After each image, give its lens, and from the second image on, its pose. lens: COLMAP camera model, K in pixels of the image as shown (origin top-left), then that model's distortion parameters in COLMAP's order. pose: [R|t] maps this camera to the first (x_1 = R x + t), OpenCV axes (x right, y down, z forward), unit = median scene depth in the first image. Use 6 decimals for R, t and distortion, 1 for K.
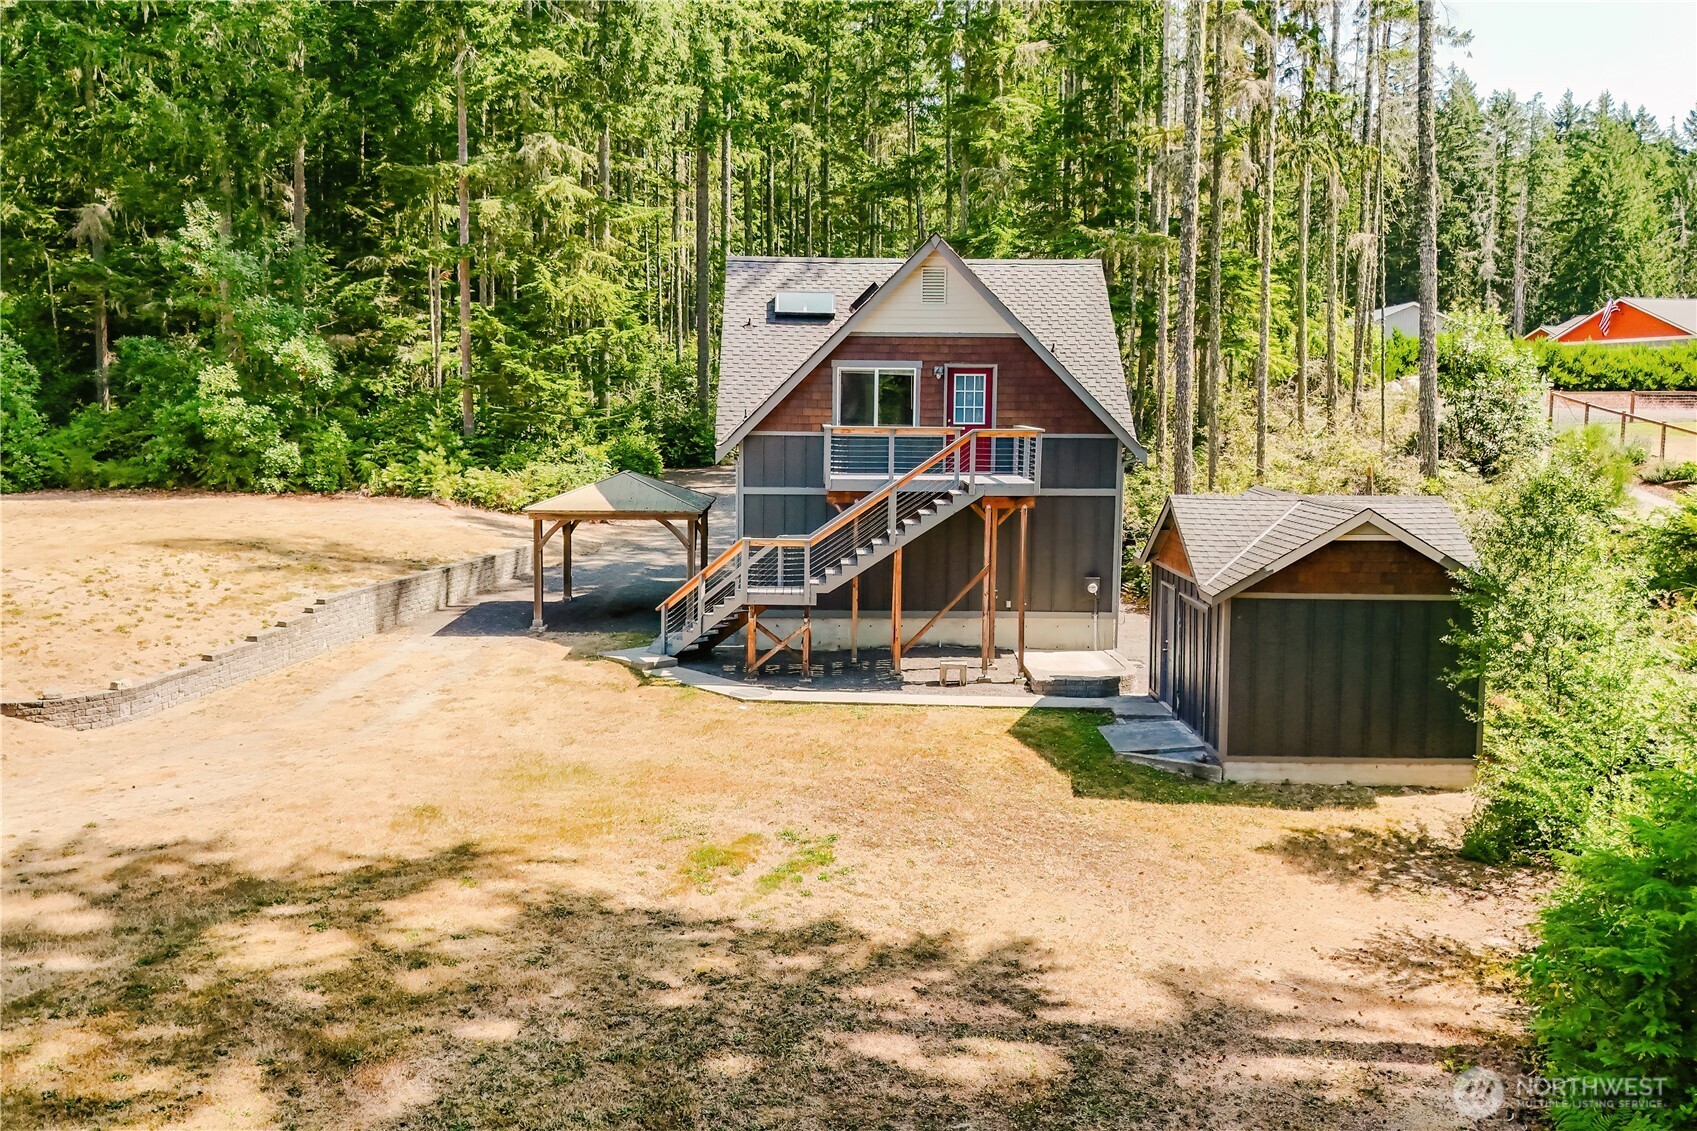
lens RADIAL K [[1498.6, 0, 847.4], [0, 1498.6, 531.5], [0, 0, 1]] dist [0.045954, -0.014367]
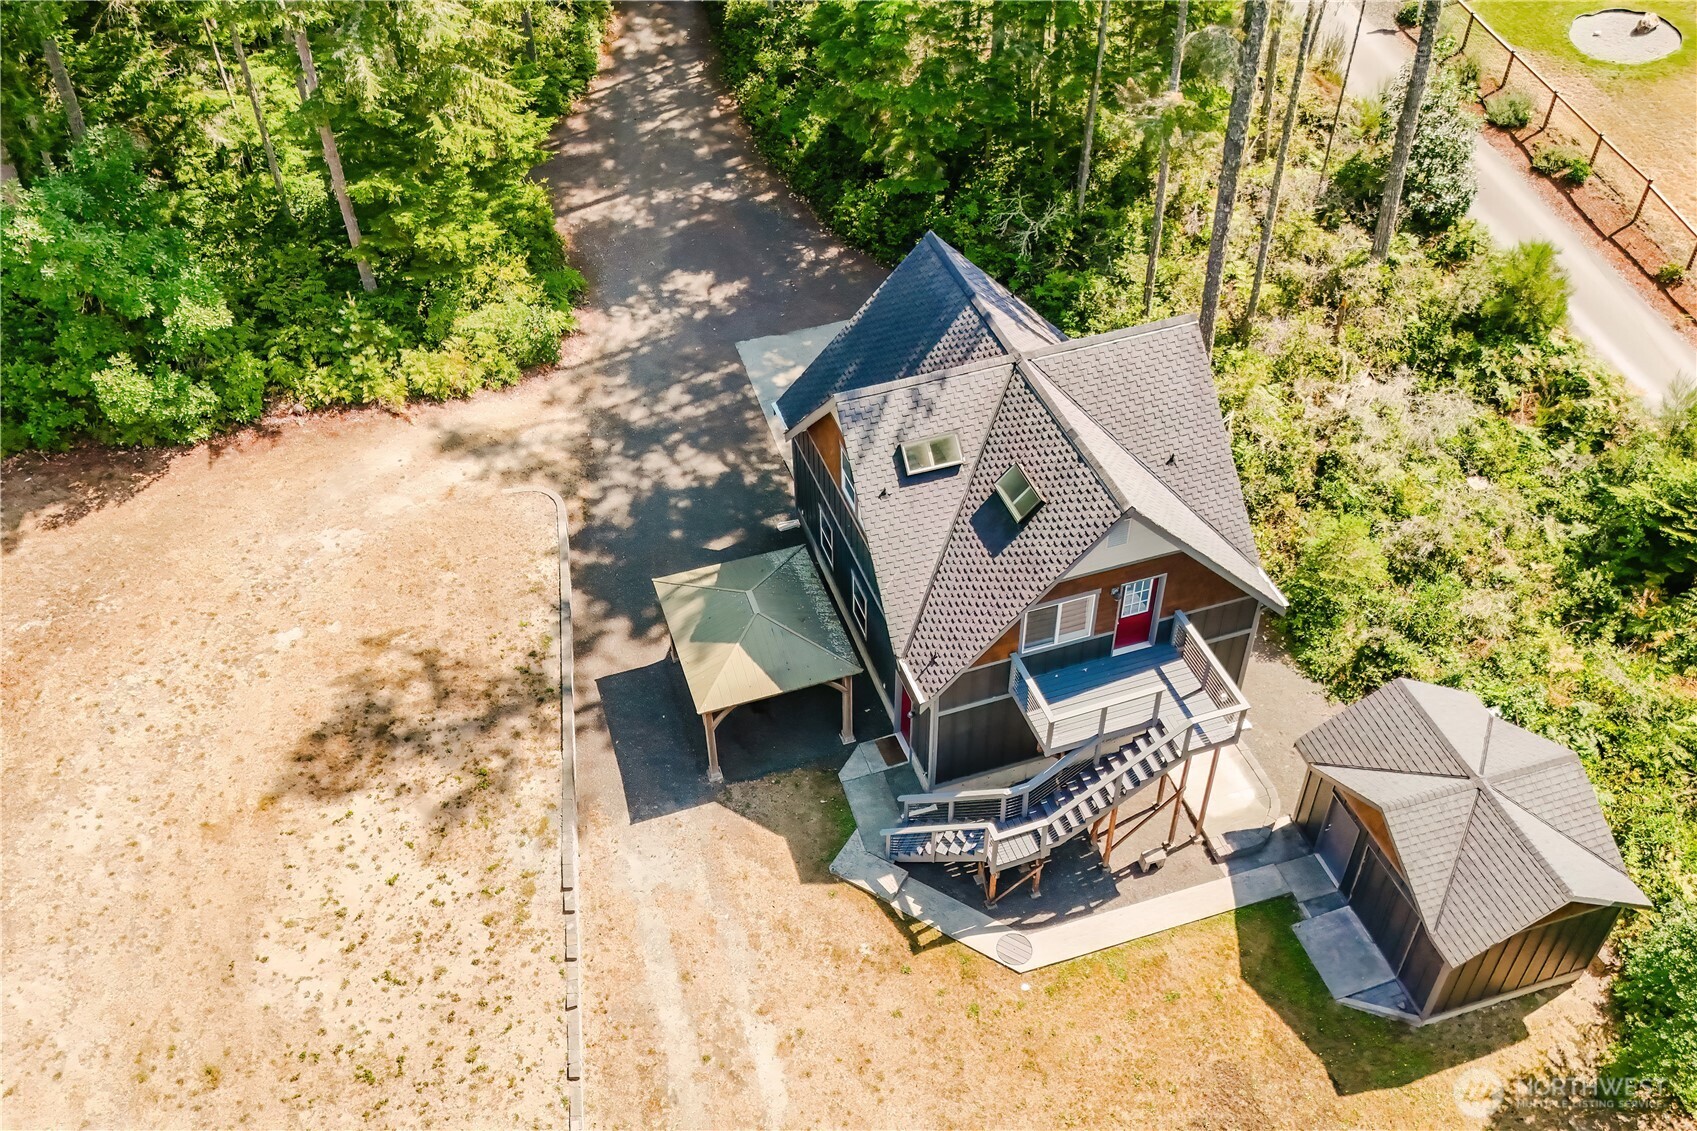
lens RADIAL K [[1498.6, 0, 847.4], [0, 1498.6, 531.5], [0, 0, 1]] dist [0.045954, -0.014367]
pose [[0.955696, -0.216232, 0.199720, -0.318322], [0.048127, 0.784158, 0.618692, -0.797837], [-0.290393, -0.581670, 0.759824, 0.284677]]
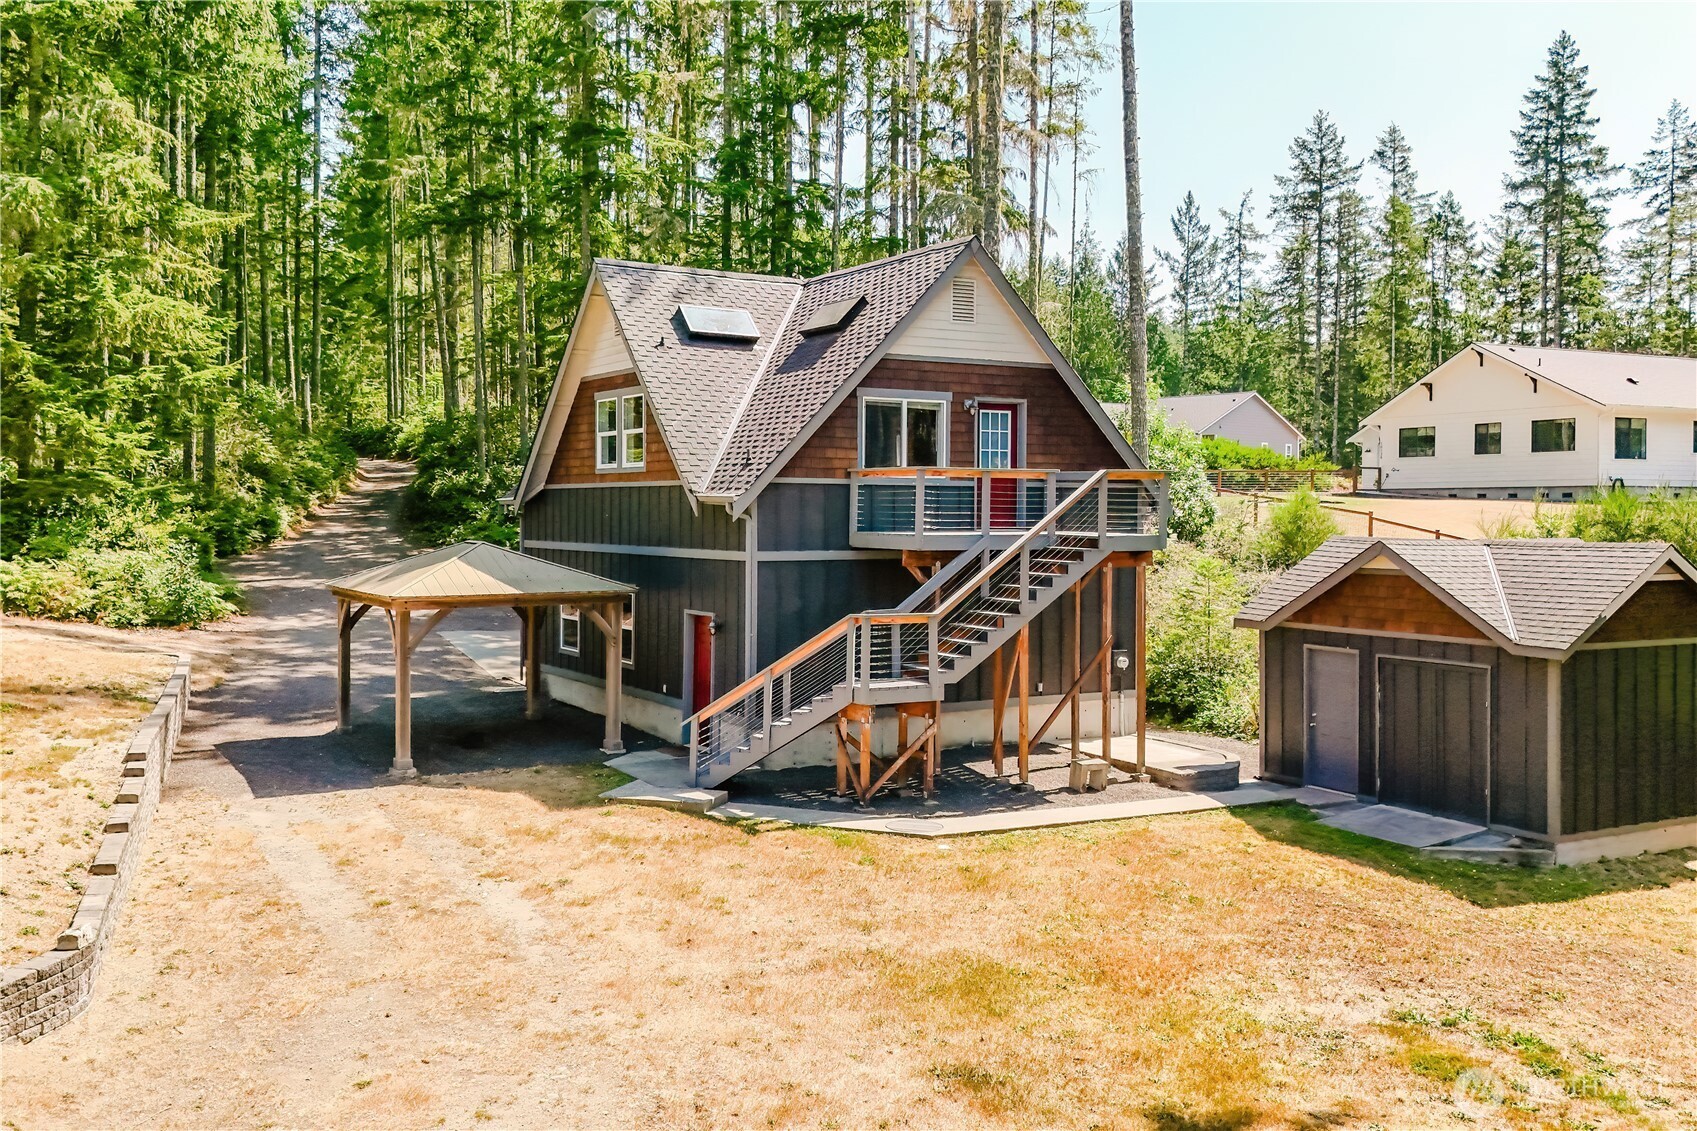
lens RADIAL K [[1498.6, 0, 847.4], [0, 1498.6, 531.5], [0, 0, 1]] dist [0.045954, -0.014367]
pose [[0.872347, -0.013025, 0.488713, -0.396891], [0.045692, 0.997442, -0.054976, 0.003222], [-0.486747, 0.070288, 0.870711, 0.327918]]
